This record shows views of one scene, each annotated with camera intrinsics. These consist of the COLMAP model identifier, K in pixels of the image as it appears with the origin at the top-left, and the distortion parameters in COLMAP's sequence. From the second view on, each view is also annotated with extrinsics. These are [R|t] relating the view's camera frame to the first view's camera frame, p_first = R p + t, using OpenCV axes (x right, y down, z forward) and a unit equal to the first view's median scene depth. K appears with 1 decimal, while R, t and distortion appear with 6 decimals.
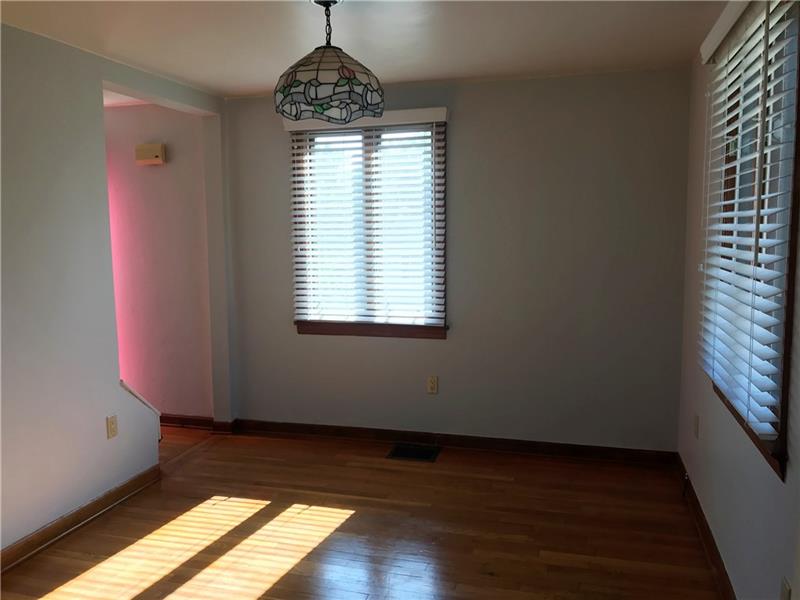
lens RADIAL K [[663.4, 0, 400.6], [0, 663.4, 288.3], [0, 0, 1]] dist [0.046374, -0.001618]
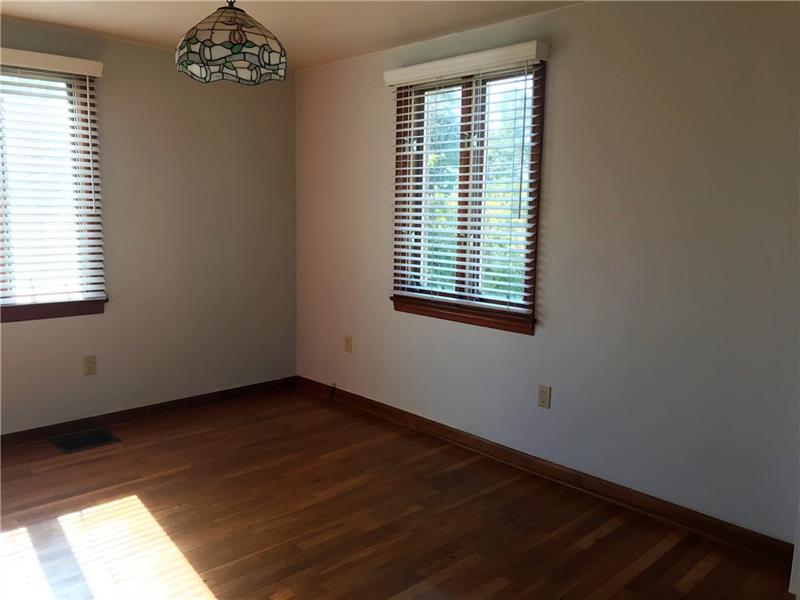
lens RADIAL K [[659.5, 0, 399.4], [0, 659.5, 298.5], [0, 0, 1]] dist [0.009095, -0.003853]
pose [[0.516656, -0.105157, 0.849711, -0.590058], [0.061812, 0.994421, 0.085482, 0.002306], [-0.853959, 0.008357, 0.520273, 0.184857]]
